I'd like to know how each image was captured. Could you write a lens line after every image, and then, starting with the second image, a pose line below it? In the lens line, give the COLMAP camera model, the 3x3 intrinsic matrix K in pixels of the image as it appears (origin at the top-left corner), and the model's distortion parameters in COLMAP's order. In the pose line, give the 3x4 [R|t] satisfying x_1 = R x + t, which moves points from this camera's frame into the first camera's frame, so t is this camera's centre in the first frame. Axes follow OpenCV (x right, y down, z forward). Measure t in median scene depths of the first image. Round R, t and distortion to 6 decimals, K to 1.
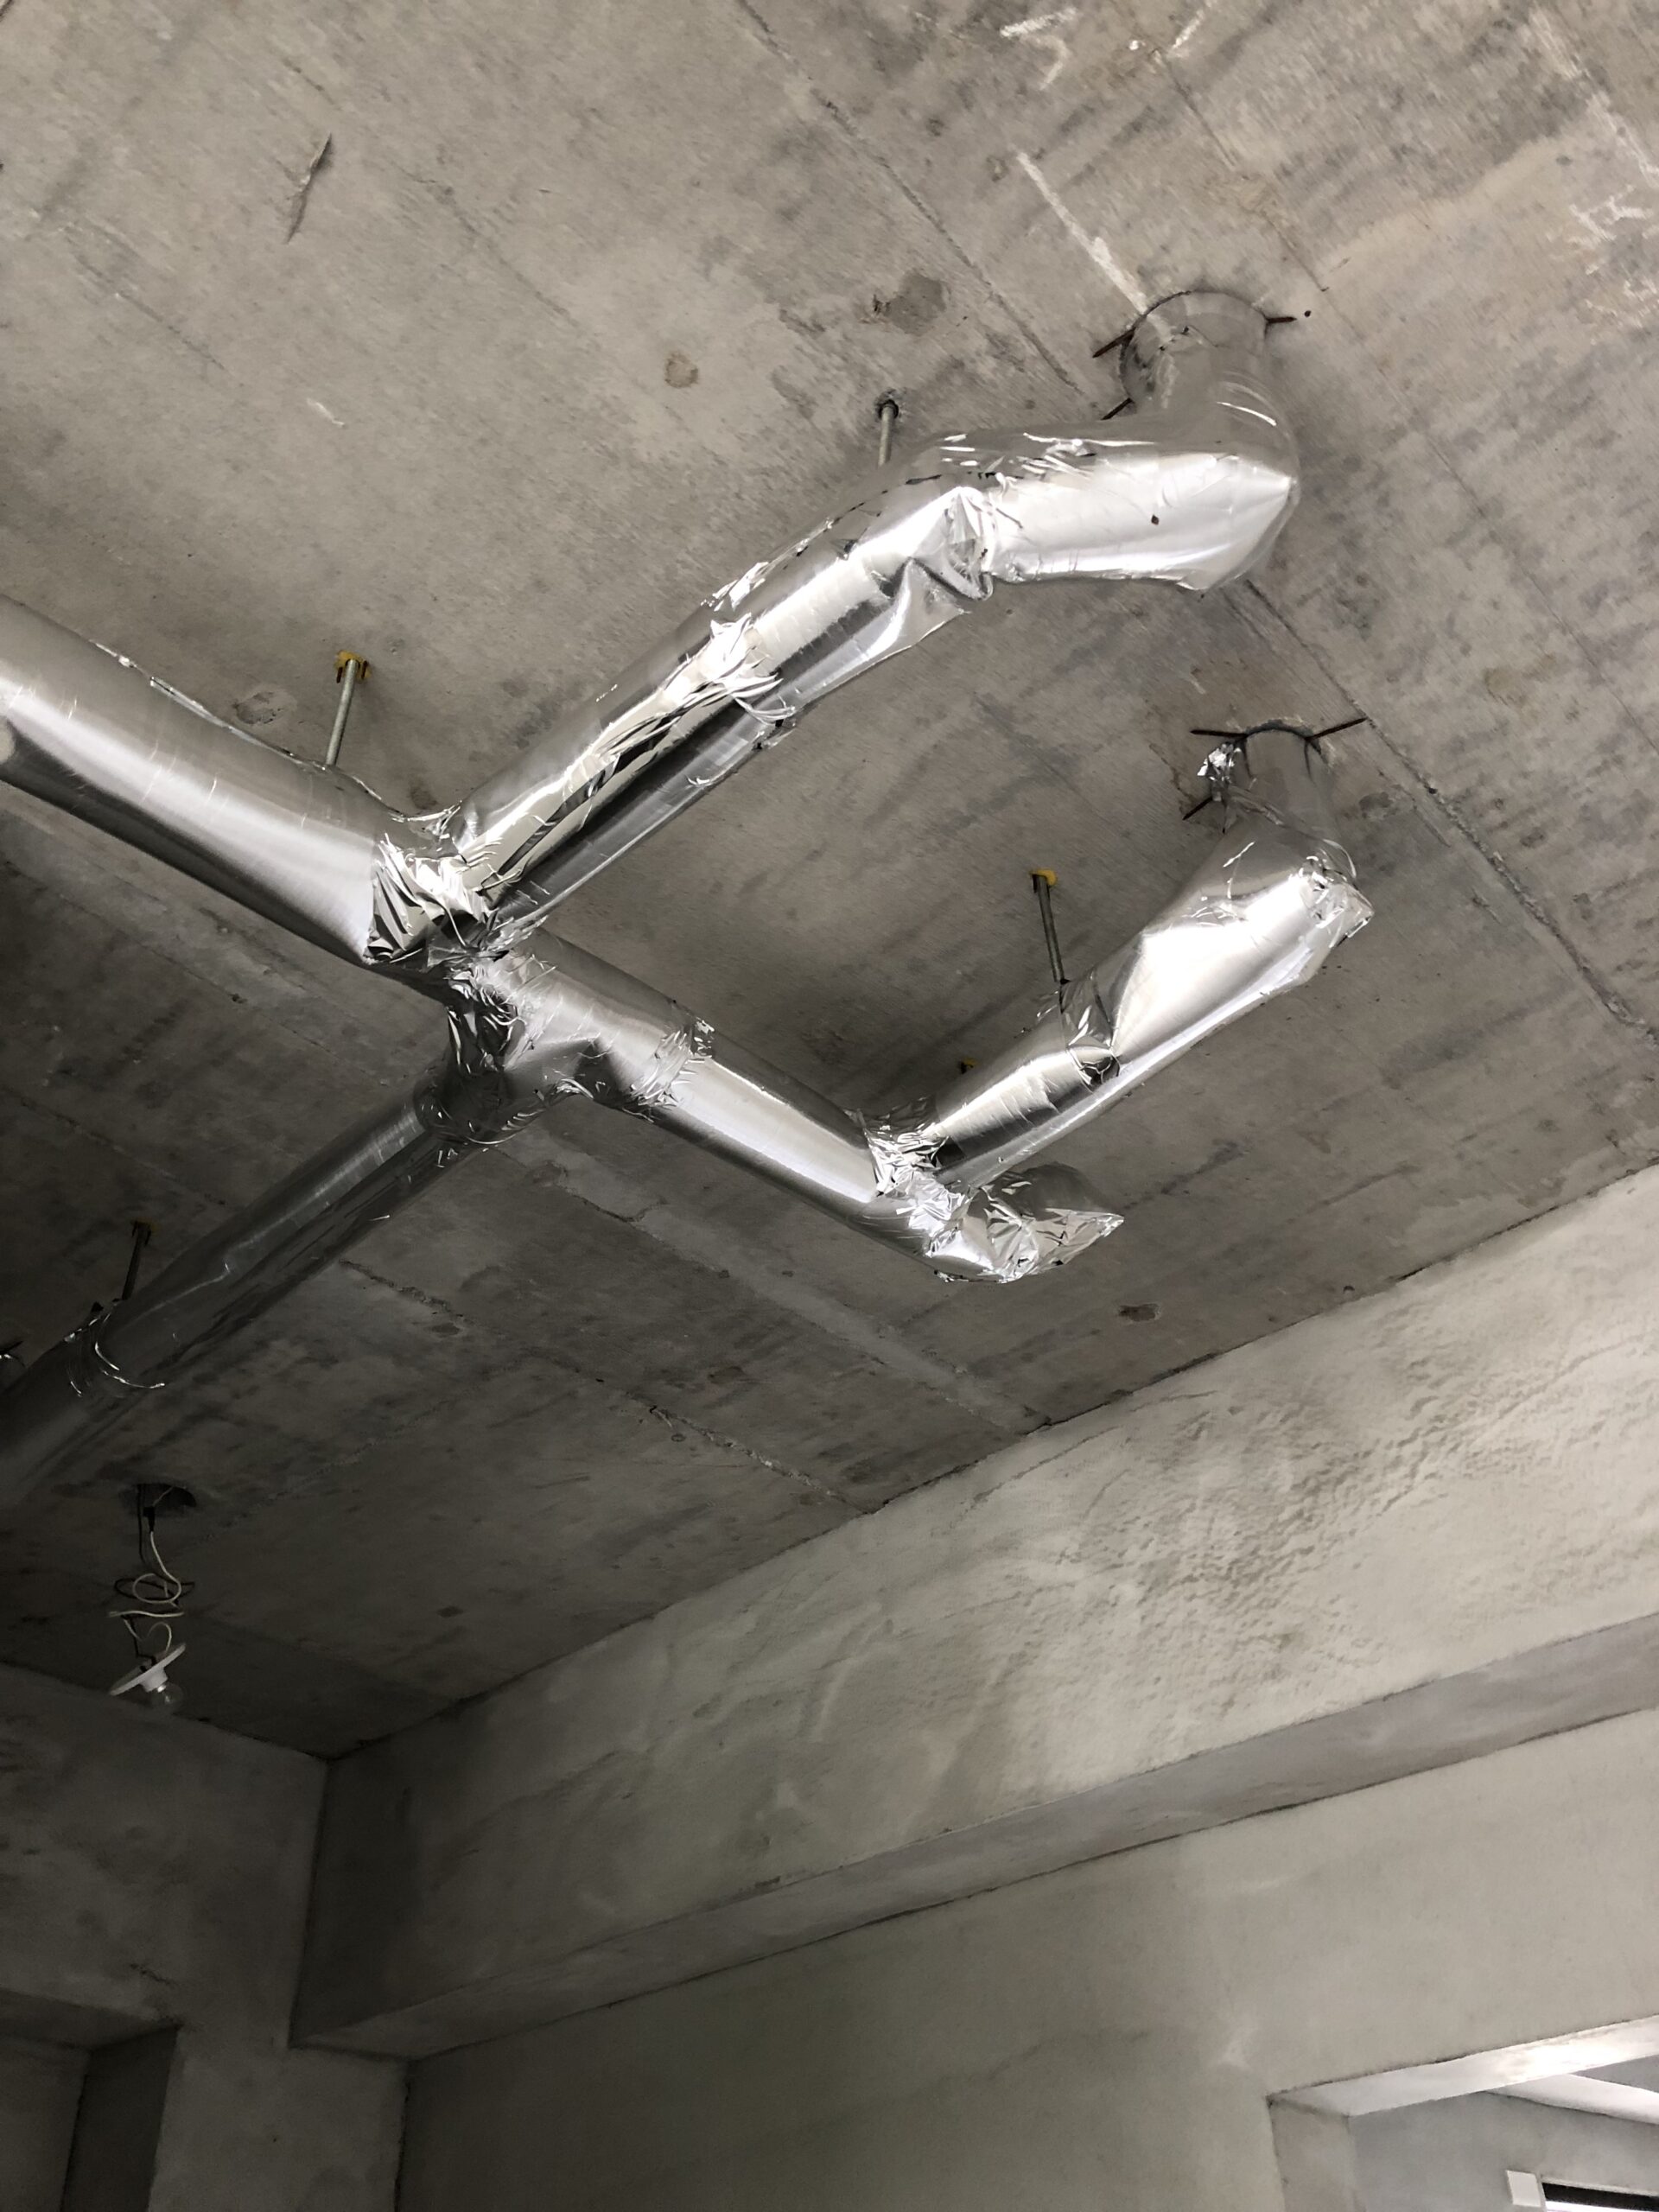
lens RADIAL K [[1791.1, 0, 829.0], [0, 1791.1, 1103.4], [0, 0, 1]] dist [-0.001330, -0.003999]
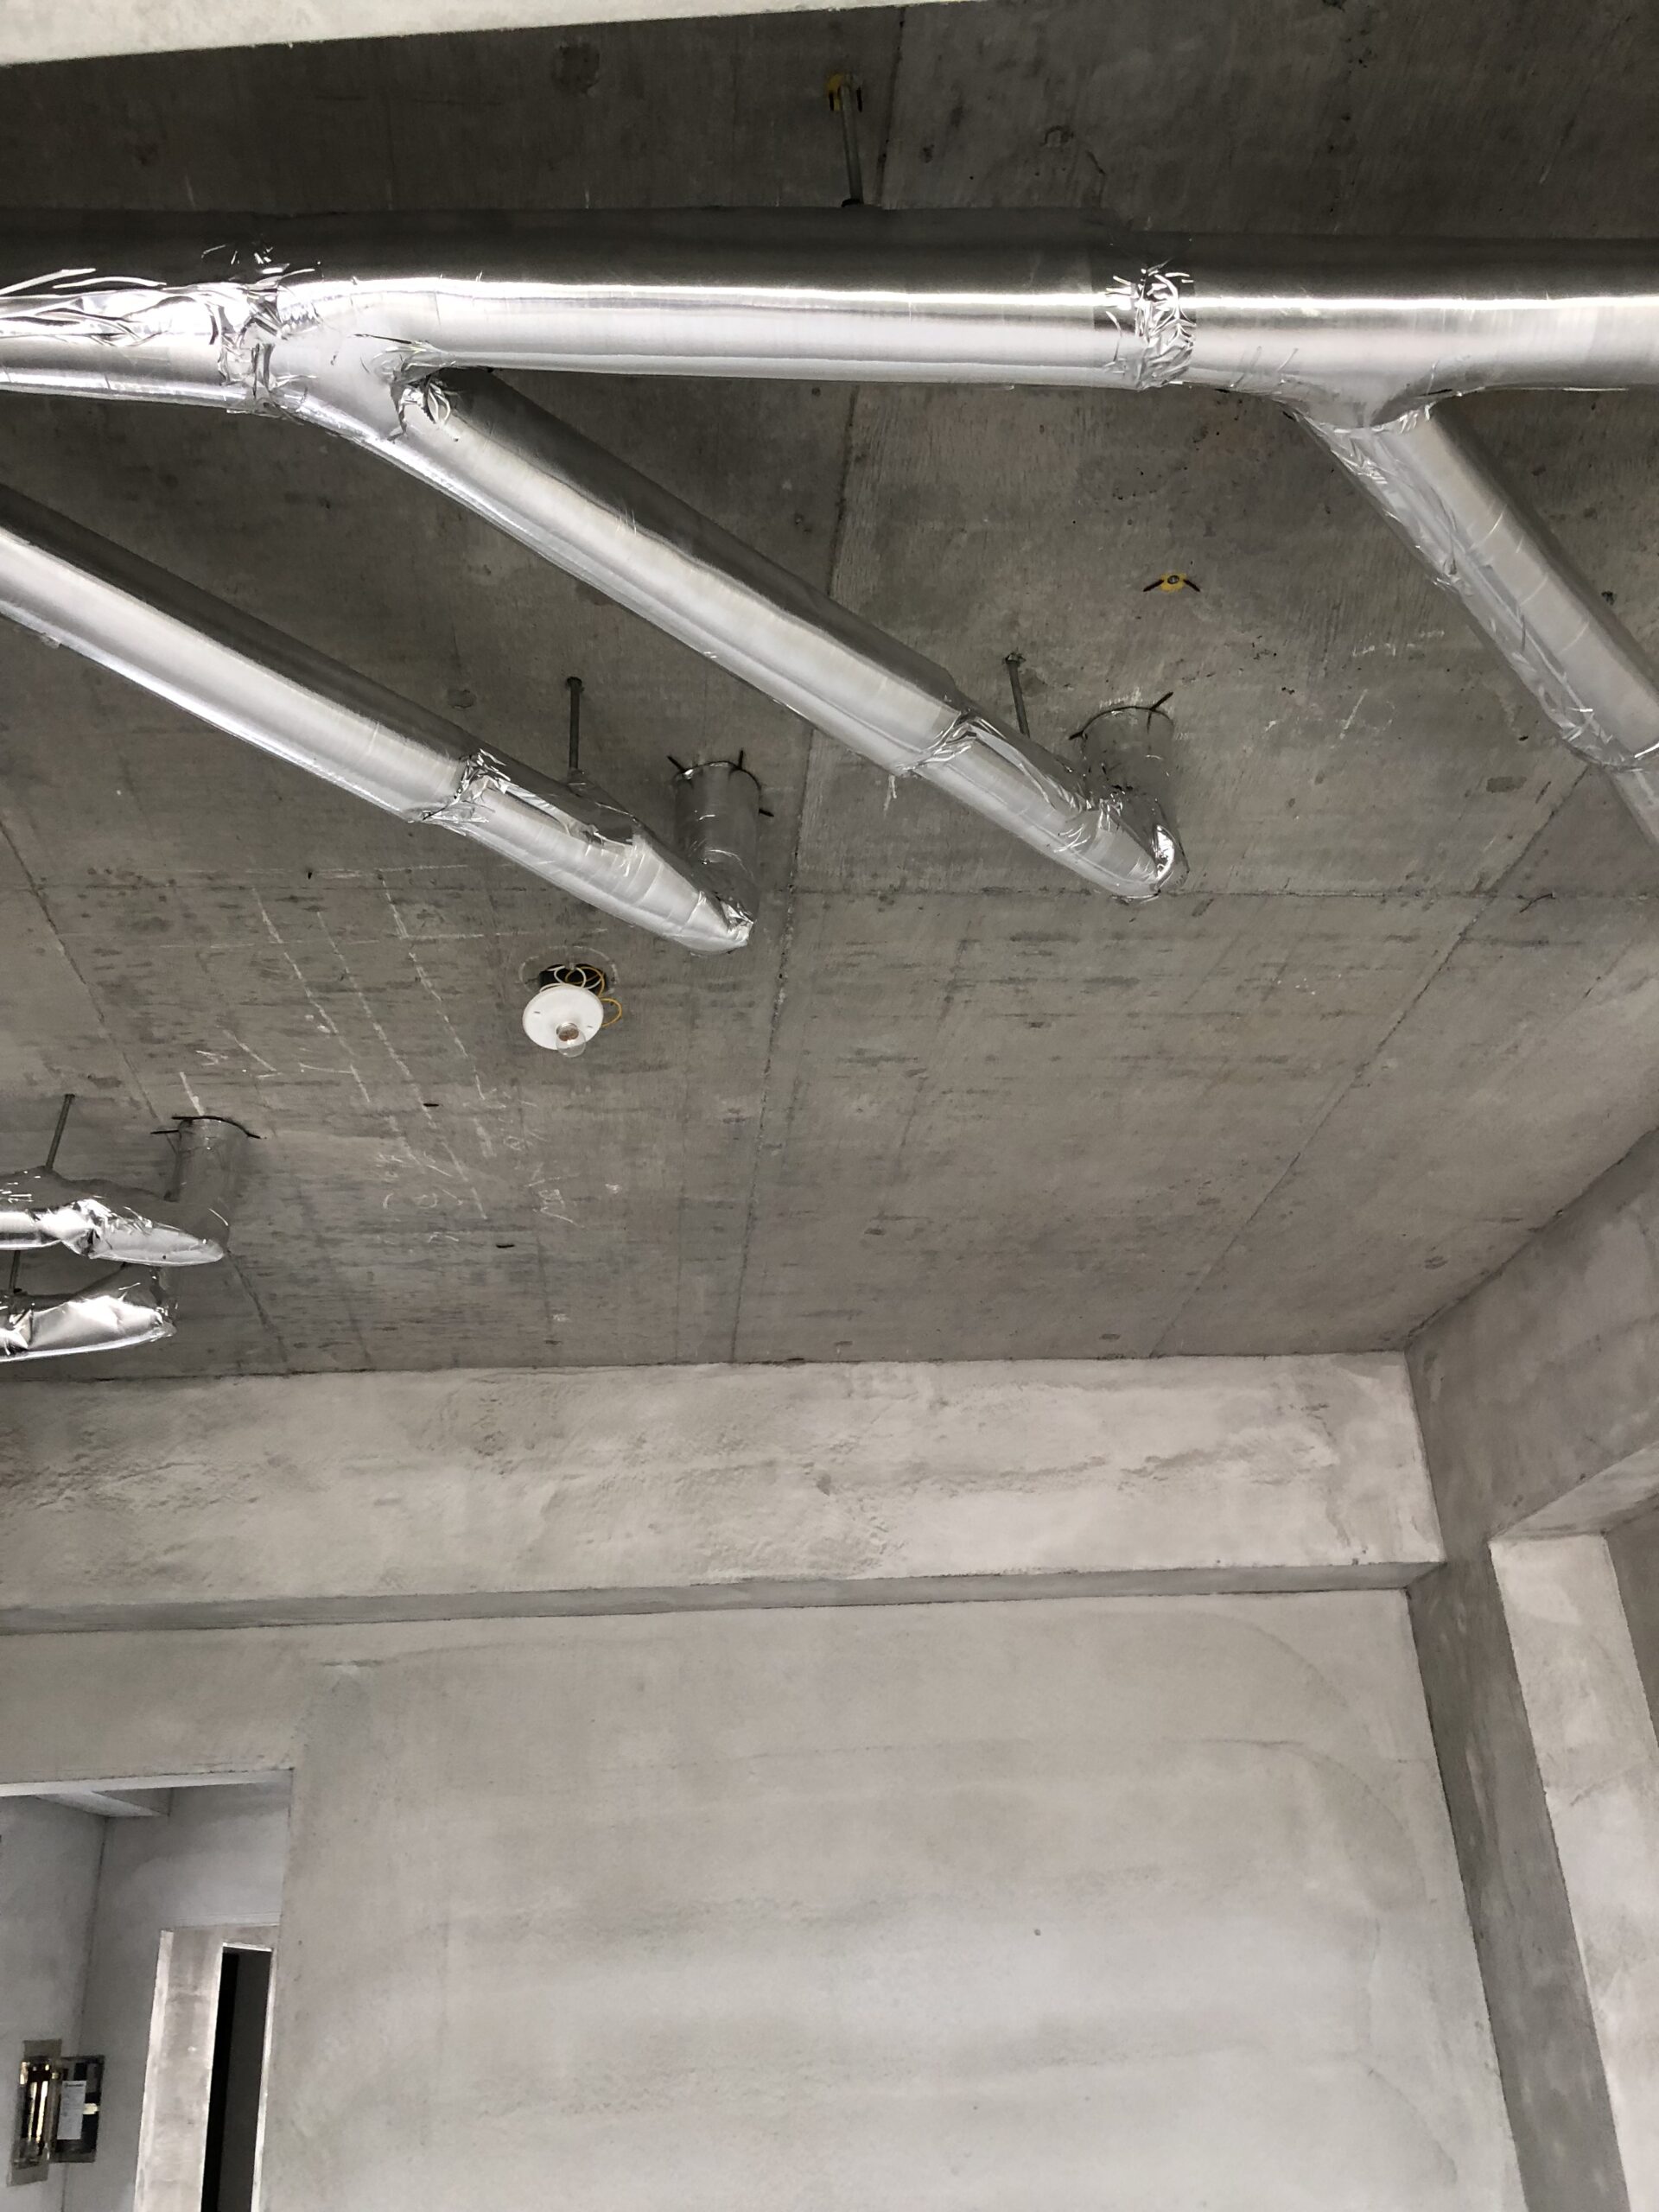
lens RADIAL K [[1791.1, 0, 828.9], [0, 1791.1, 1106.3], [0, 0, 1]] dist [-0.001330, -0.003999]
pose [[0.670316, 0.328354, 0.665478, -0.488762], [-0.447909, 0.894022, 0.010045, -0.514037], [-0.591654, -0.304807, 0.746350, -0.694690]]
